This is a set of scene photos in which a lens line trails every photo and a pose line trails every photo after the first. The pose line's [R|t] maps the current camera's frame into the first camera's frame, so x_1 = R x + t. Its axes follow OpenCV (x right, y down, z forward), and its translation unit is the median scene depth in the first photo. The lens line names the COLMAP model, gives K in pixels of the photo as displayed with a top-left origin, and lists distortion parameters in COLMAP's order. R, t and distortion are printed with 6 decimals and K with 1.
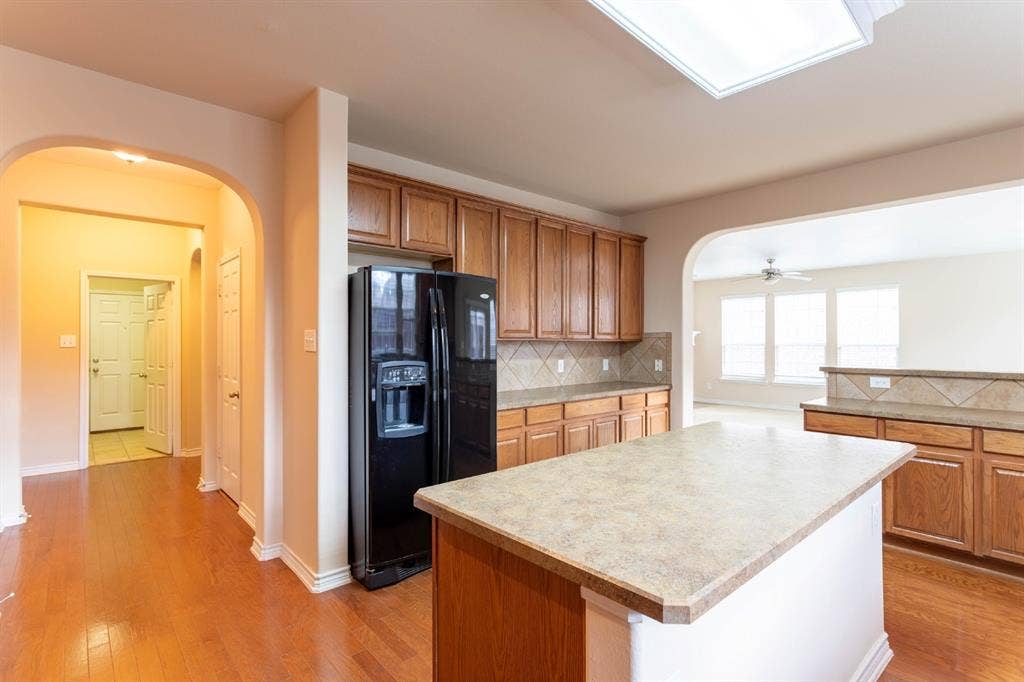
lens RADIAL K [[486.1, 0, 511.6], [0, 486.1, 338.3], [0, 0, 1]] dist [0.000715, 0.000248]
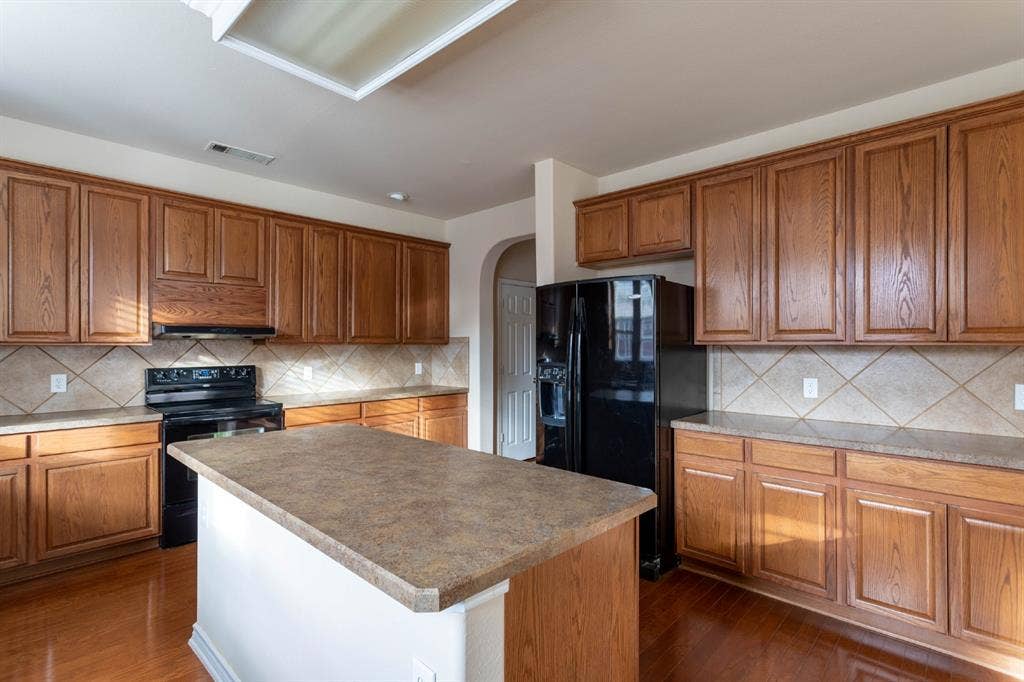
lens RADIAL K [[486.1, 0, 510.8], [0, 486.1, 338.7], [0, 0, 1]] dist [0.000715, 0.000248]
pose [[0.093874, -0.018099, -0.995420, 0.766791], [-0.004309, 0.999818, -0.018586, 0.012094], [0.995575, 0.006034, 0.093779, 0.628603]]
